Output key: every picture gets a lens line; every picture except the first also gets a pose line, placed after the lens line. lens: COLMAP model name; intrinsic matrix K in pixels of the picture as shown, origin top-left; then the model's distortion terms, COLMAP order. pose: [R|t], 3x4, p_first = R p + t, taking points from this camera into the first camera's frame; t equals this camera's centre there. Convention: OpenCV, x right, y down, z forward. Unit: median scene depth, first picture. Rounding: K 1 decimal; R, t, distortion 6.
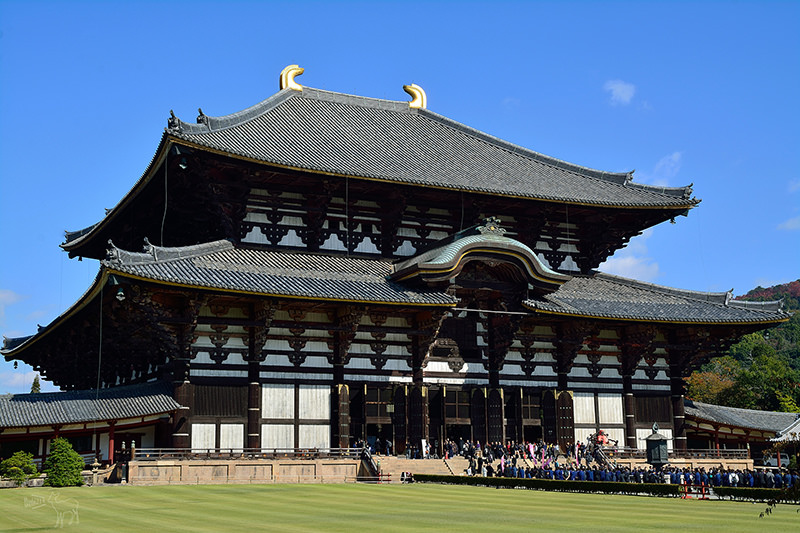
lens RADIAL K [[1087.8, 0, 399.0], [0, 1087.8, 267.3], [0, 0, 1]] dist [0.073322, 0.000000]
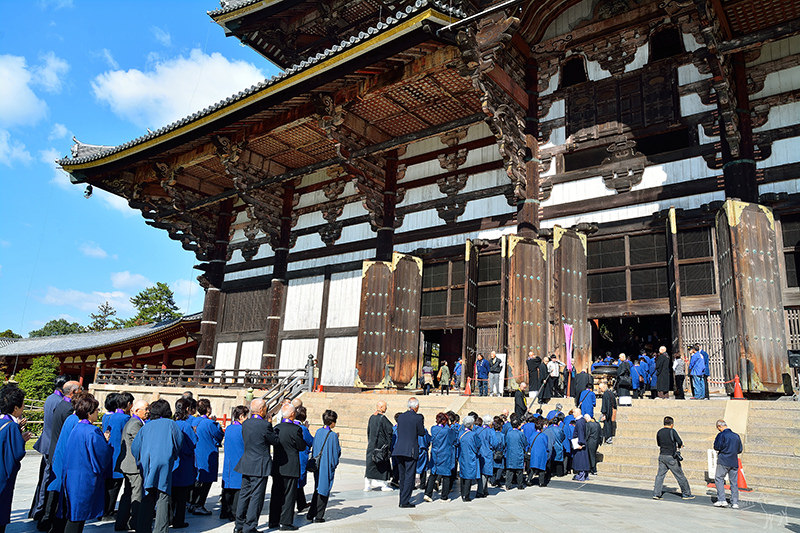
lens RADIAL K [[605.3, 0, 400.4], [0, 605.3, 264.0], [0, 0, 1]] dist [-0.082033, 0.022149]
pose [[0.435119, -0.193513, -0.879332, 0.221620], [0.111149, 0.980705, -0.160823, 0.158145], [0.893486, -0.027759, 0.448232, 0.864191]]
